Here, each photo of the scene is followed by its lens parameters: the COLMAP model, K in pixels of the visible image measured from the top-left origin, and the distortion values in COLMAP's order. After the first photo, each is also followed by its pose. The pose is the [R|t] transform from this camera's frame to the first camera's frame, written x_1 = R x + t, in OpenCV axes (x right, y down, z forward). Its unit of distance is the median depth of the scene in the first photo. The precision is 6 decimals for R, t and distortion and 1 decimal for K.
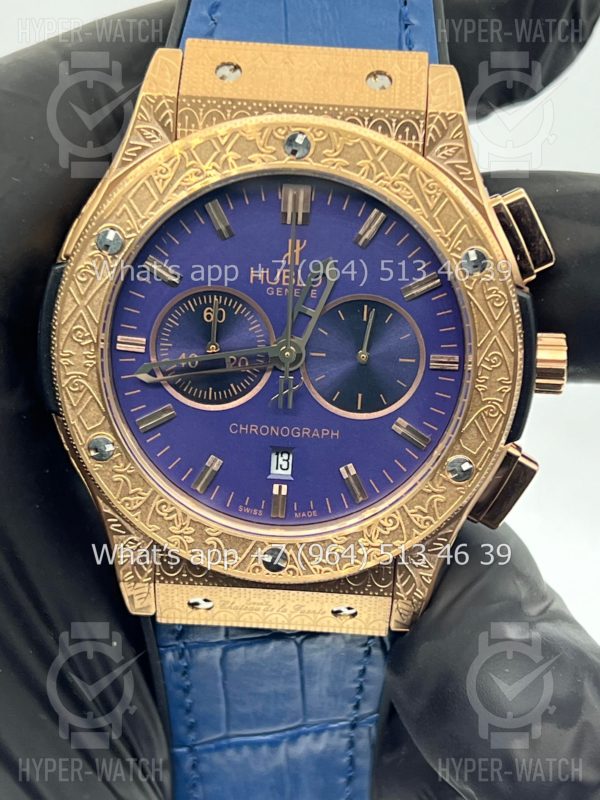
lens RADIAL K [[1998.0, 0, 300.0], [0, 1998.0, 400.0], [0, 0, 1]] dist [0.306315, 0.206362]
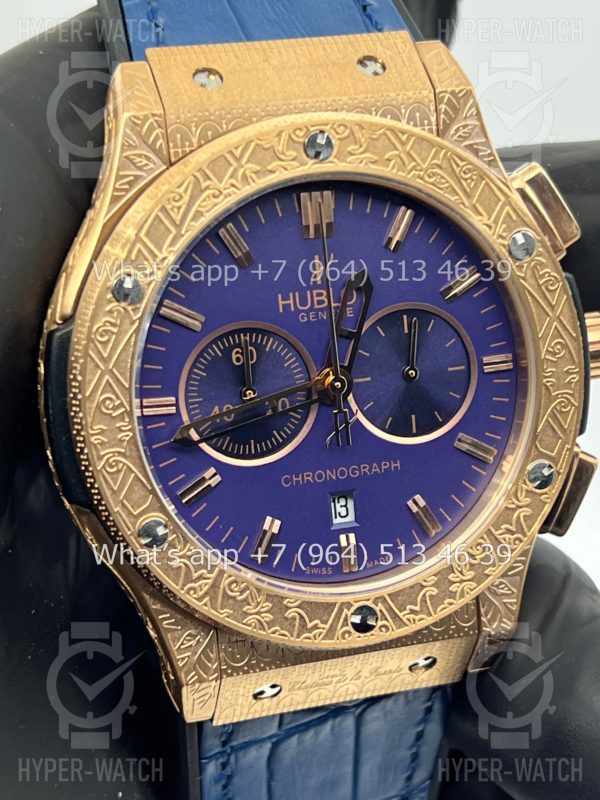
lens RADIAL K [[1998.0, 0, 300.0], [0, 1998.0, 400.0], [0, 0, 1]] dist [0.306315, 0.206362]
pose [[0.928999, -0.179105, 0.323854, -0.305461], [0.192498, 0.981251, -0.009521, -0.010964], [-0.316077, 0.071187, 0.946059, 0.175785]]
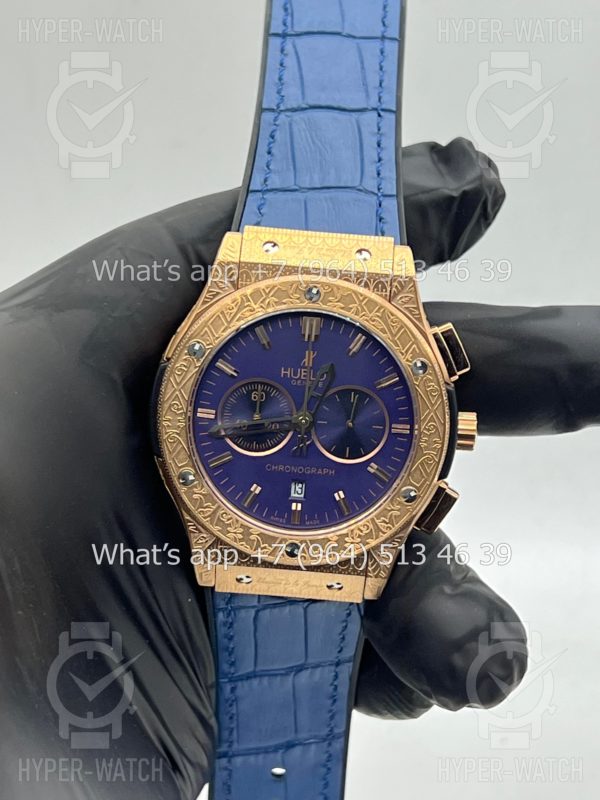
lens RADIAL K [[1998.0, 0, 300.0], [0, 1998.0, 400.0], [0, 0, 1]] dist [0.306315, 0.206362]
pose [[0.999664, 0.020929, 0.015298, -0.034040], [-0.020376, 0.999163, -0.035464, 0.016648], [-0.016027, 0.035140, 0.999254, -0.608019]]
